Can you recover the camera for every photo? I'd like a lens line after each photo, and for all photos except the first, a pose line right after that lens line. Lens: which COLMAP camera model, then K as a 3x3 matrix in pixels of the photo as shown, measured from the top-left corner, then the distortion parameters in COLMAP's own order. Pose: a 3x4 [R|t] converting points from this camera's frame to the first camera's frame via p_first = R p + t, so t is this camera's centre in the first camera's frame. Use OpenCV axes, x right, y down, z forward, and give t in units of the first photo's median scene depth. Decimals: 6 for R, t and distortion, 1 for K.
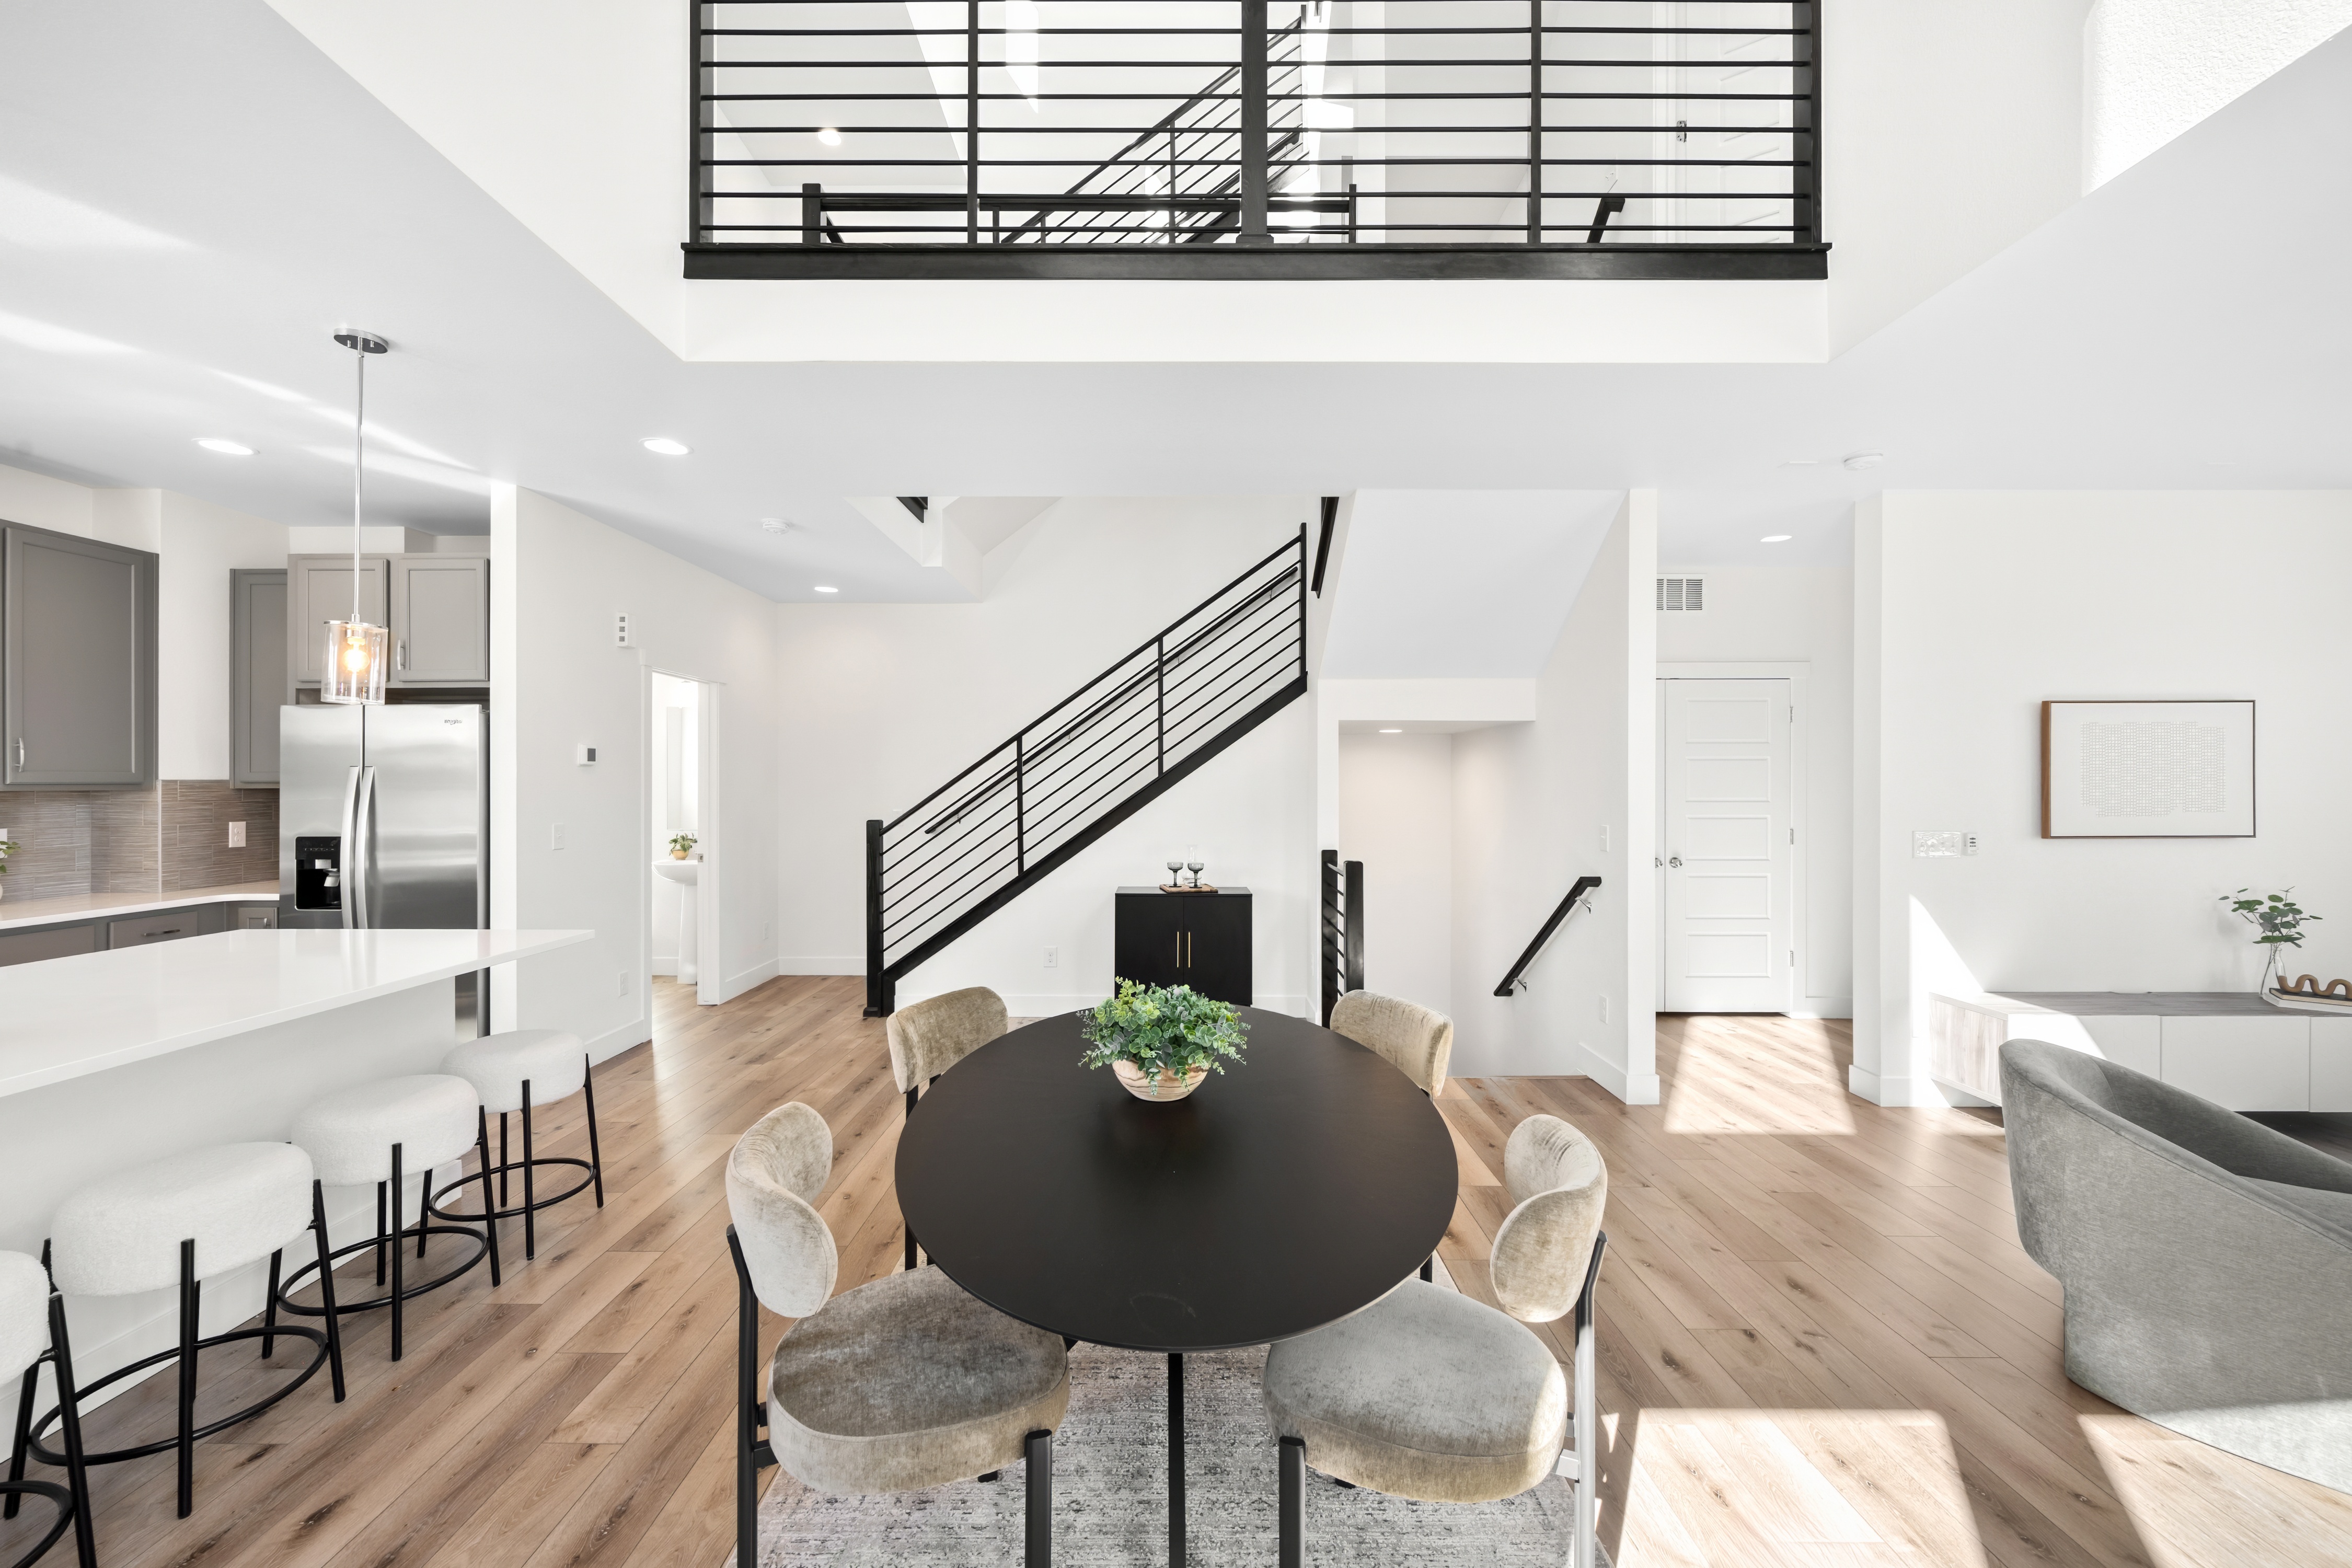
lens RADIAL K [[949.5, 0, 1176.0], [0, 949.5, 784.0], [0, 0, 1]] dist [0.001743, 0.000085]
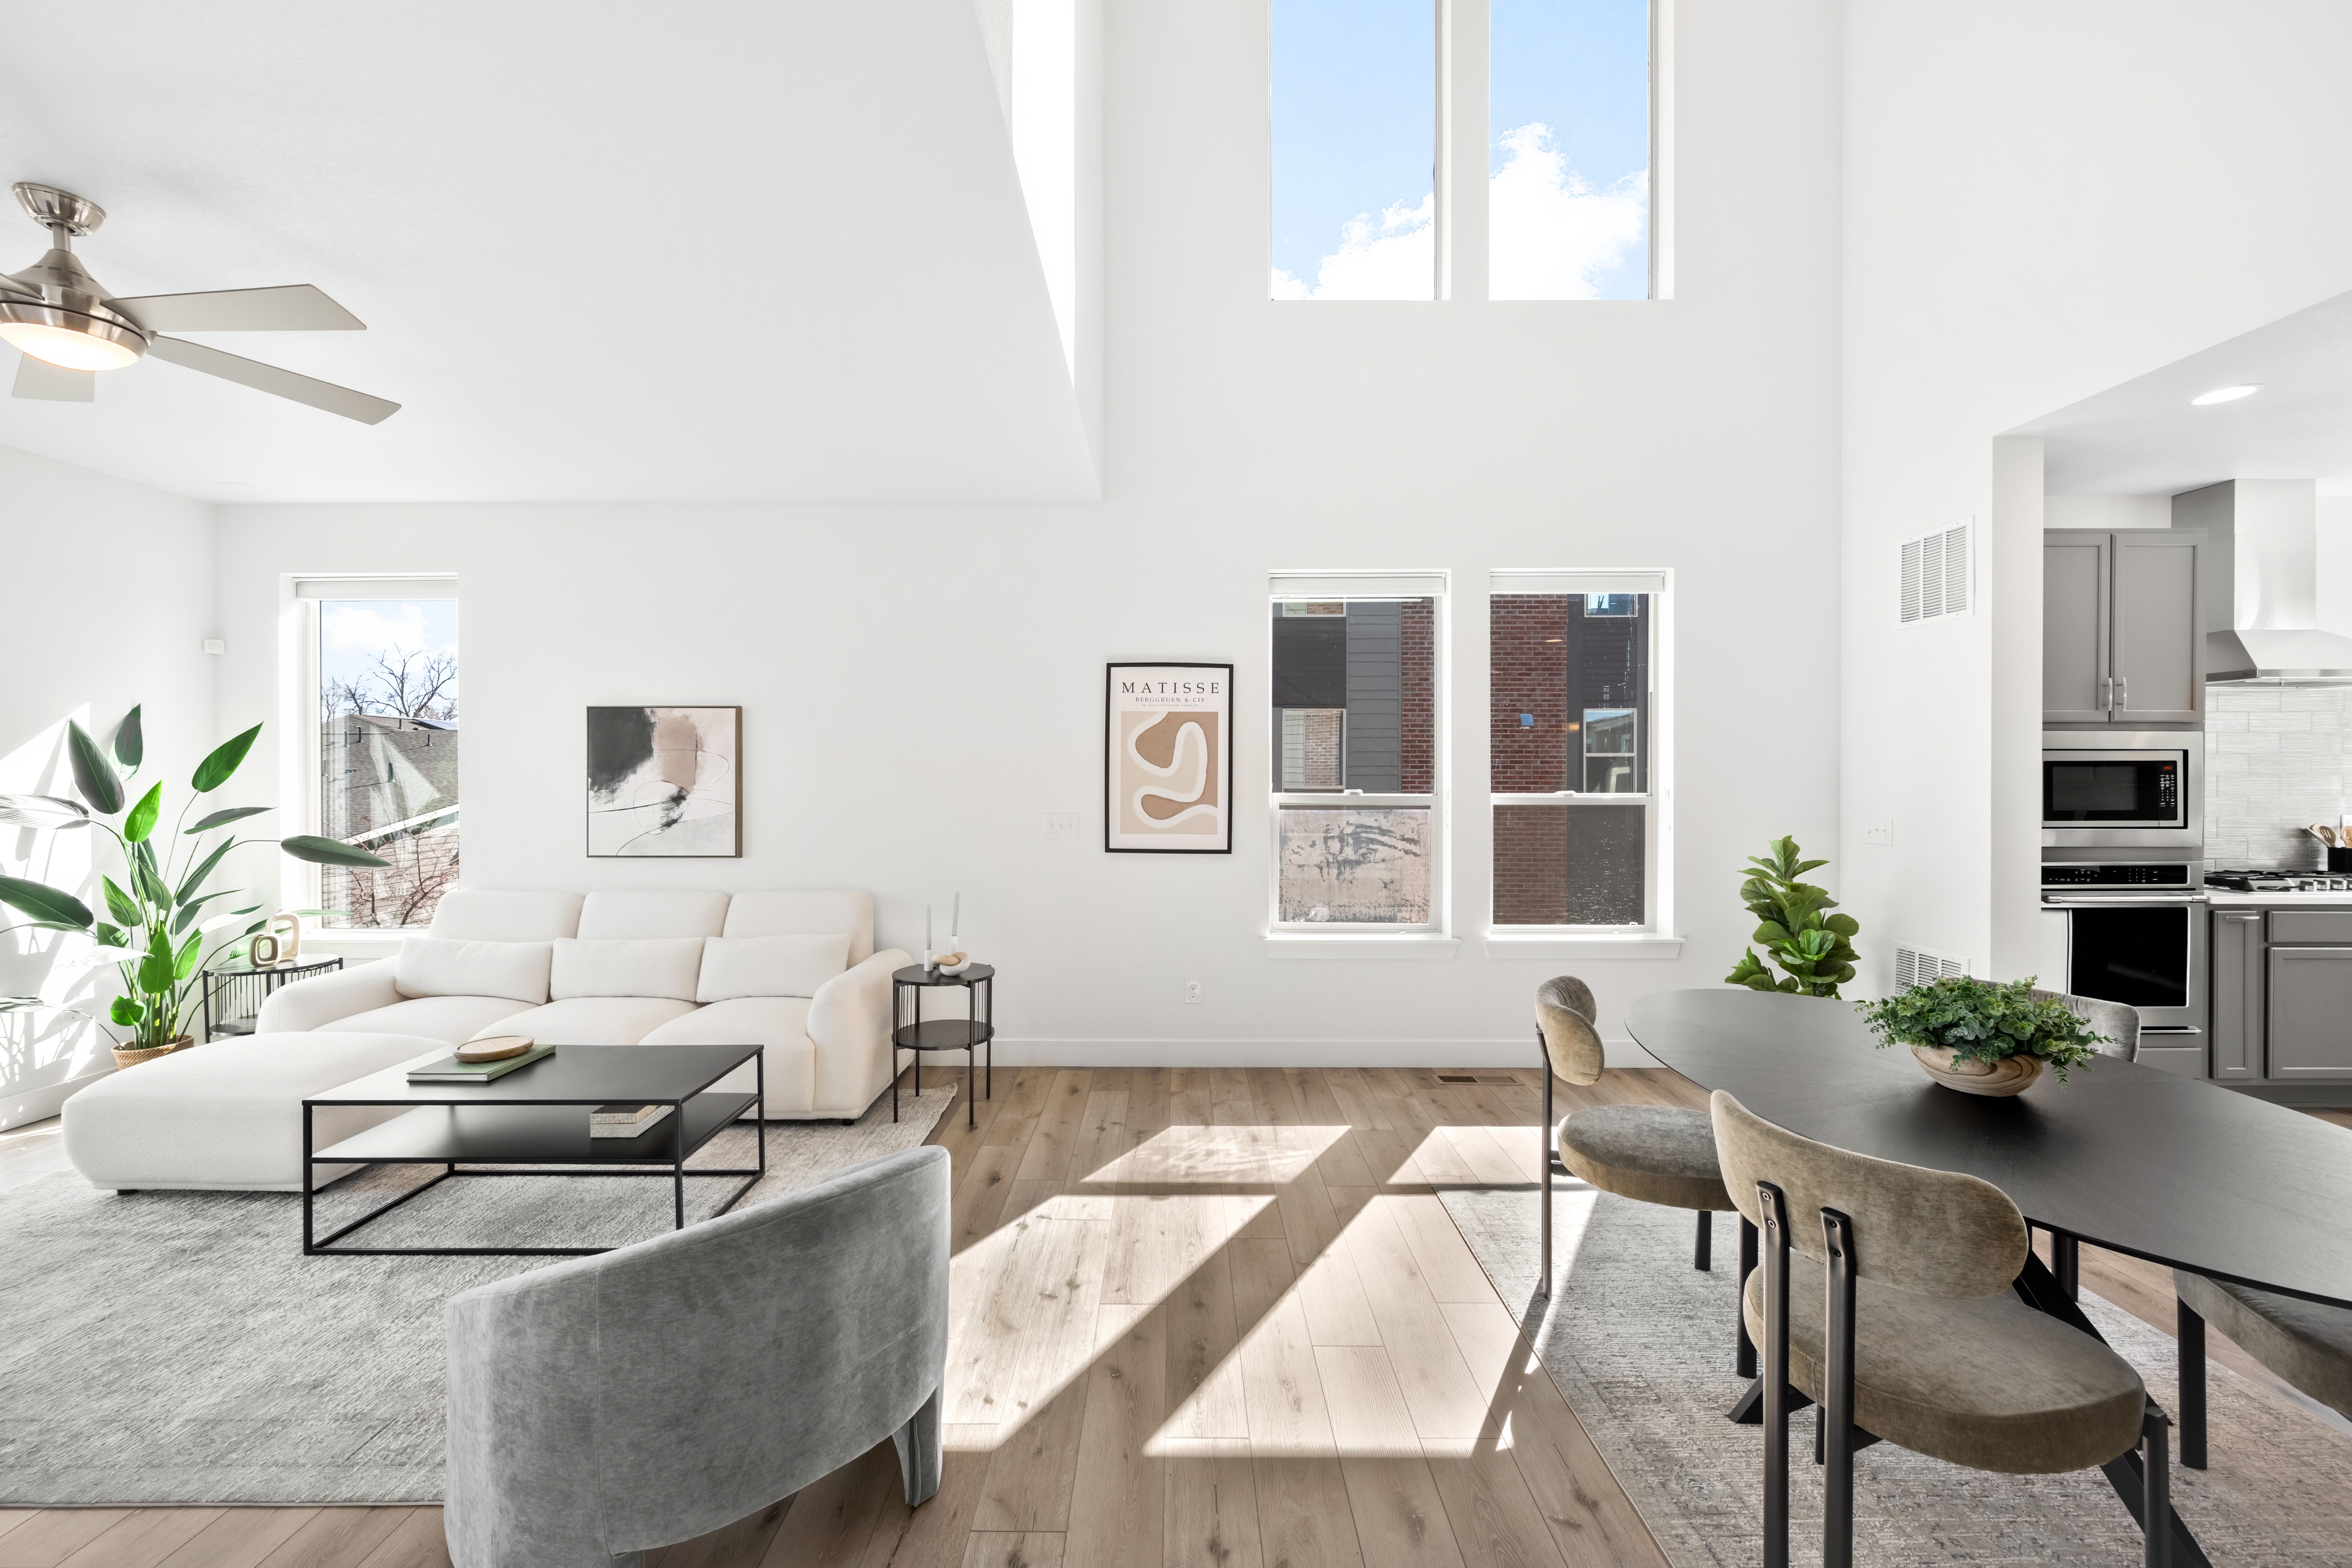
lens RADIAL K [[949.5, 0, 1176.0], [0, 949.5, 784.0], [0, 0, 1]] dist [0.001743, 0.000085]
pose [[-0.999991, -0.002228, 0.003572, 0.393900], [-0.002188, 0.999937, 0.010968, 0.005530], [-0.003597, 0.010960, -0.999933, 0.973359]]
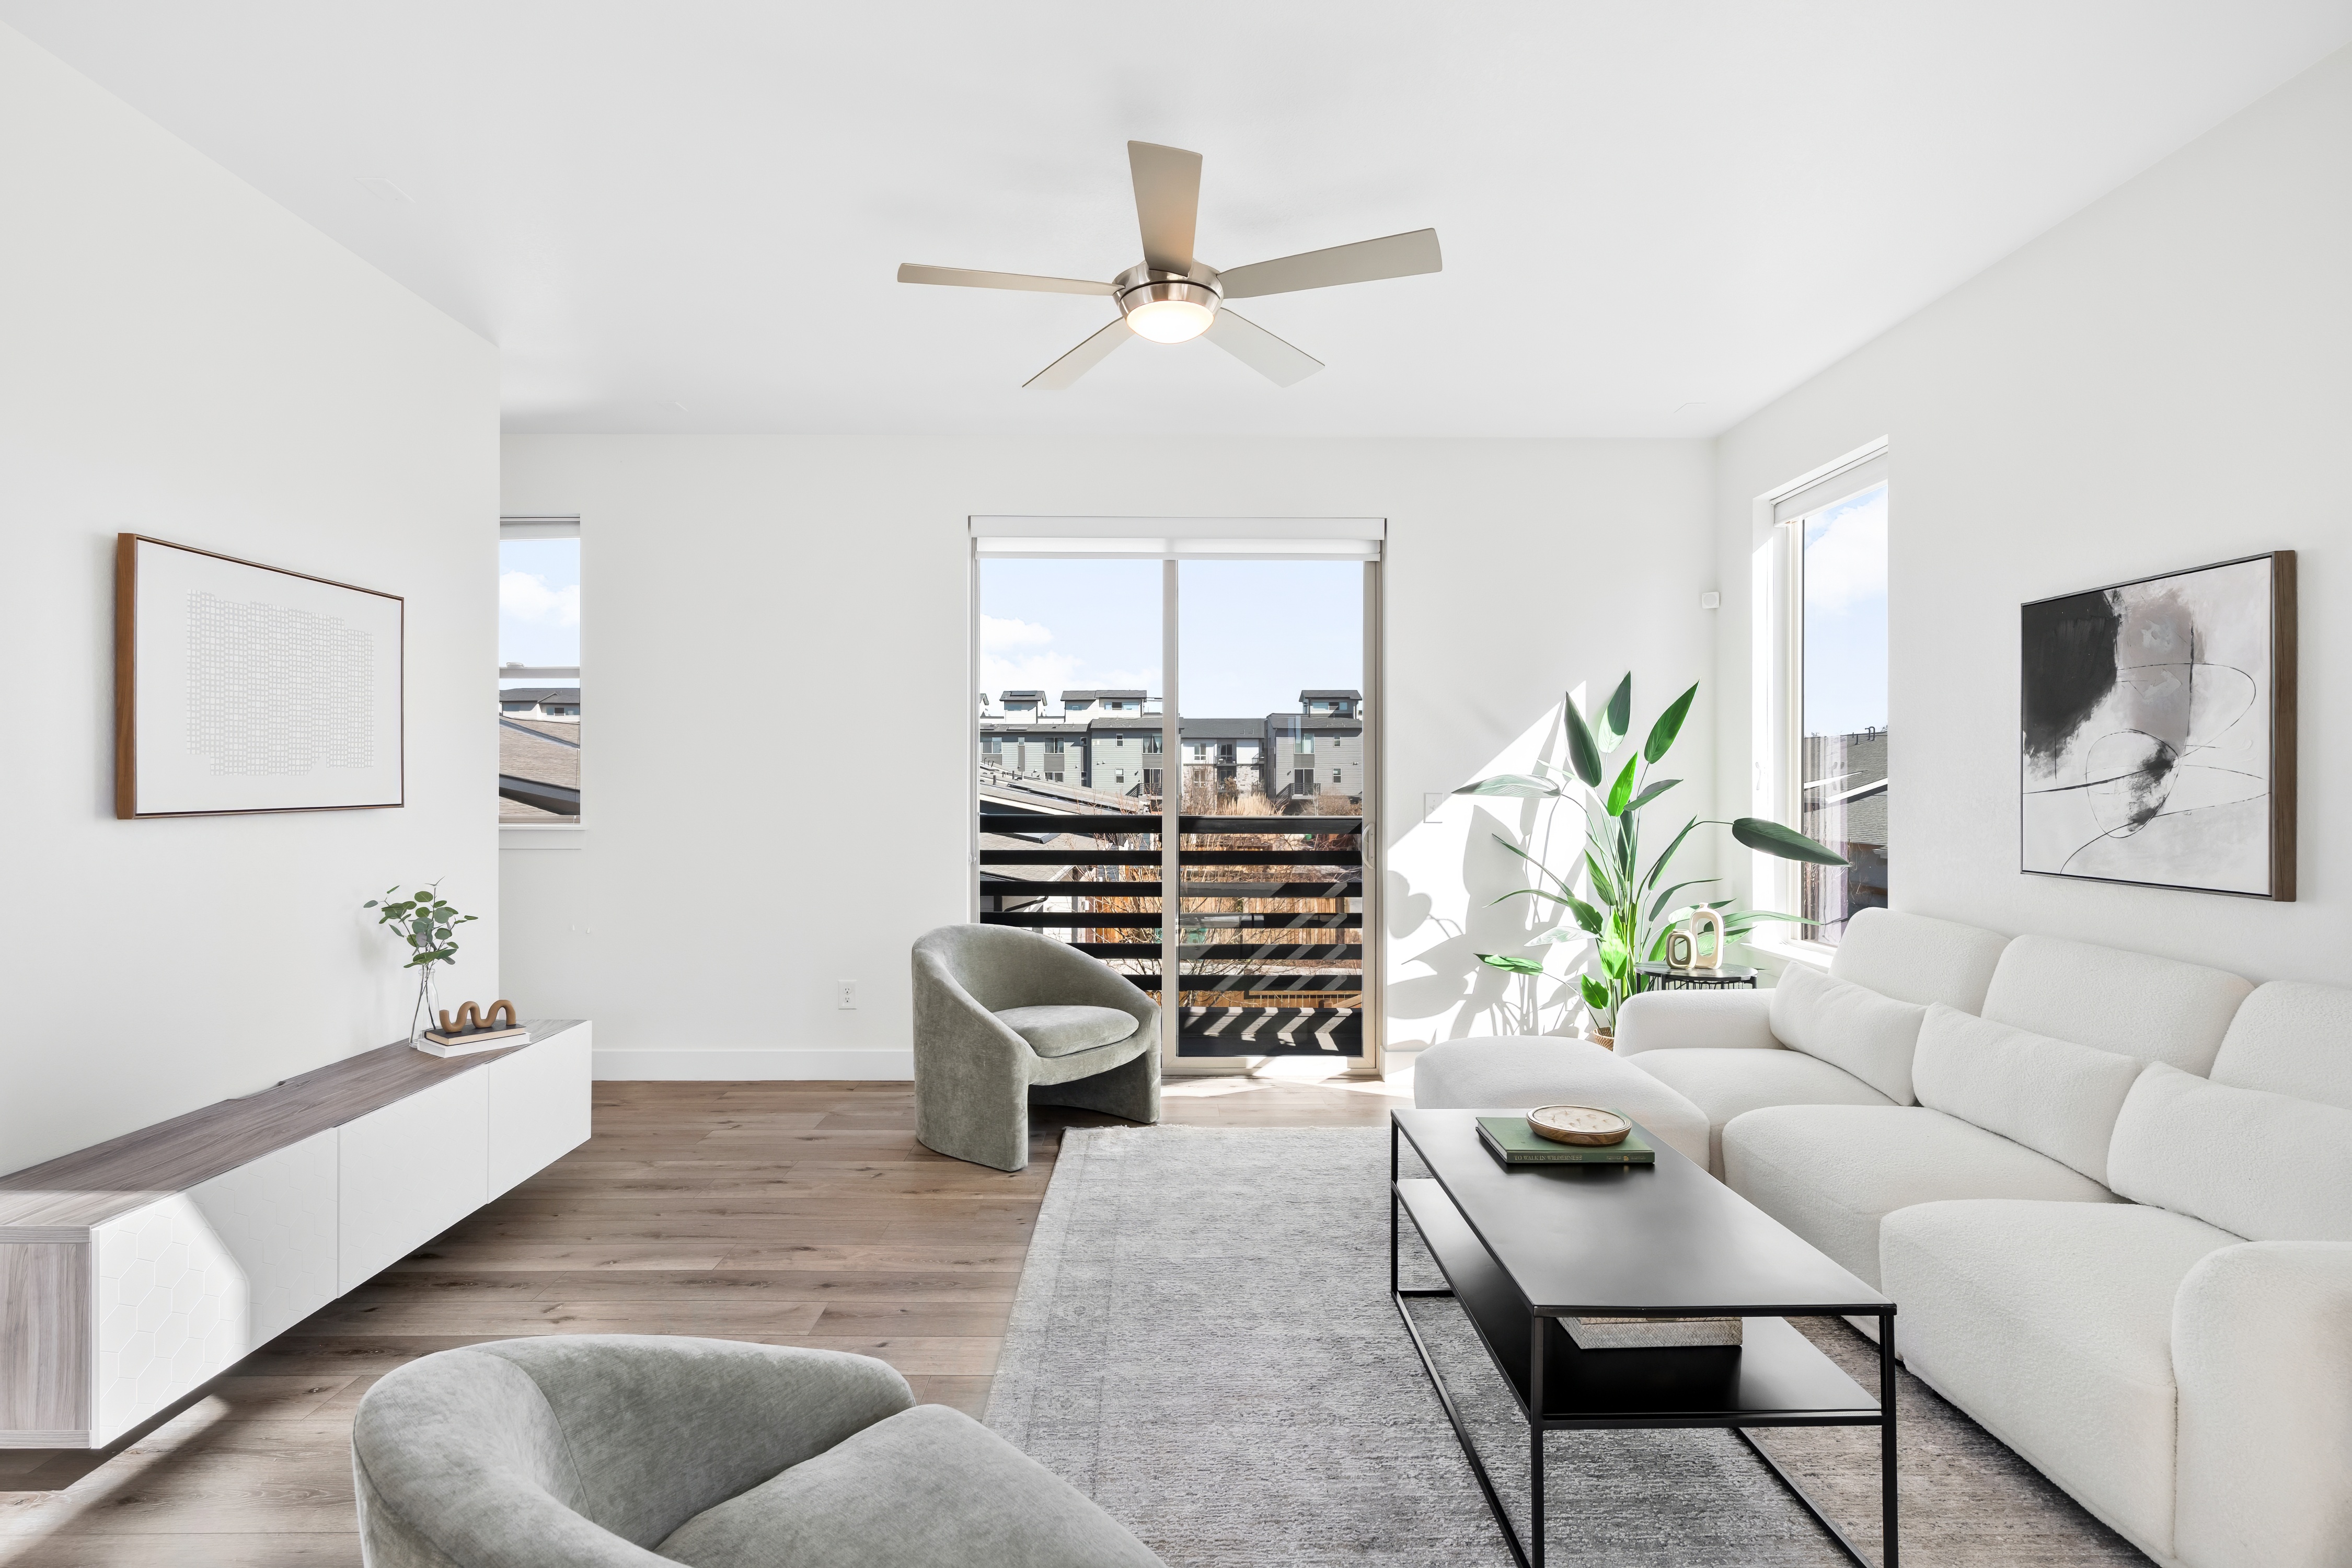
lens RADIAL K [[1203.2, 0, 1176.0], [0, 1203.2, 784.0], [0, 0, 1]] dist [0.001539, 0.000427]
pose [[0.003165, -0.000997, 0.999994, 0.303389], [0.002449, 0.999997, 0.000989, 0.040868], [-0.999992, 0.002445, 0.003167, 0.466315]]
